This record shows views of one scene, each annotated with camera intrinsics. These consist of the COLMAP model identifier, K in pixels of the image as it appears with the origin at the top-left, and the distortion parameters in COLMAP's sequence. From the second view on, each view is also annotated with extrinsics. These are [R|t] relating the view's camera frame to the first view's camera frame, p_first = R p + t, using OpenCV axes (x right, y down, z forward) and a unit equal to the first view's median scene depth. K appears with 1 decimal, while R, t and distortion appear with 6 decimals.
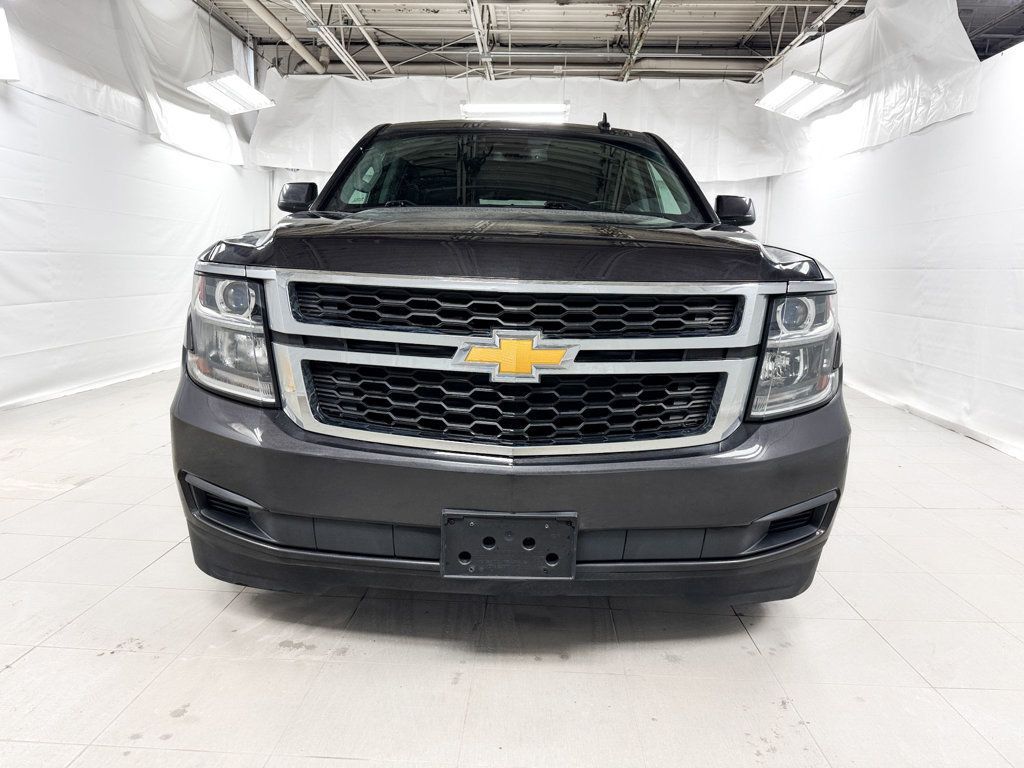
lens RADIAL K [[714.5, 0, 512.0], [0, 714.5, 384.0], [0, 0, 1]] dist [-0.000487, -0.007619]
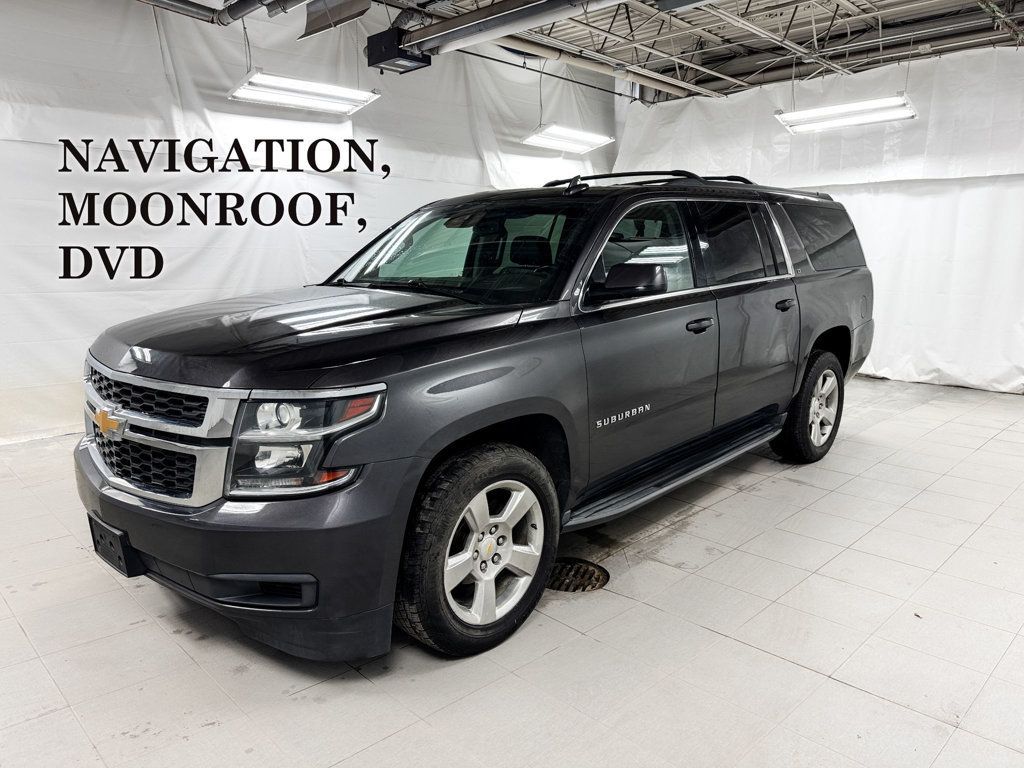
lens RADIAL K [[714.5, 0, 512.0], [0, 714.5, 384.0], [0, 0, 1]] dist [-0.000487, -0.007619]
pose [[0.730933, 0.104267, -0.674437, 0.340221], [-0.095481, 0.994164, 0.050217, -0.056843], [0.675737, 0.027691, 0.736623, 0.092139]]
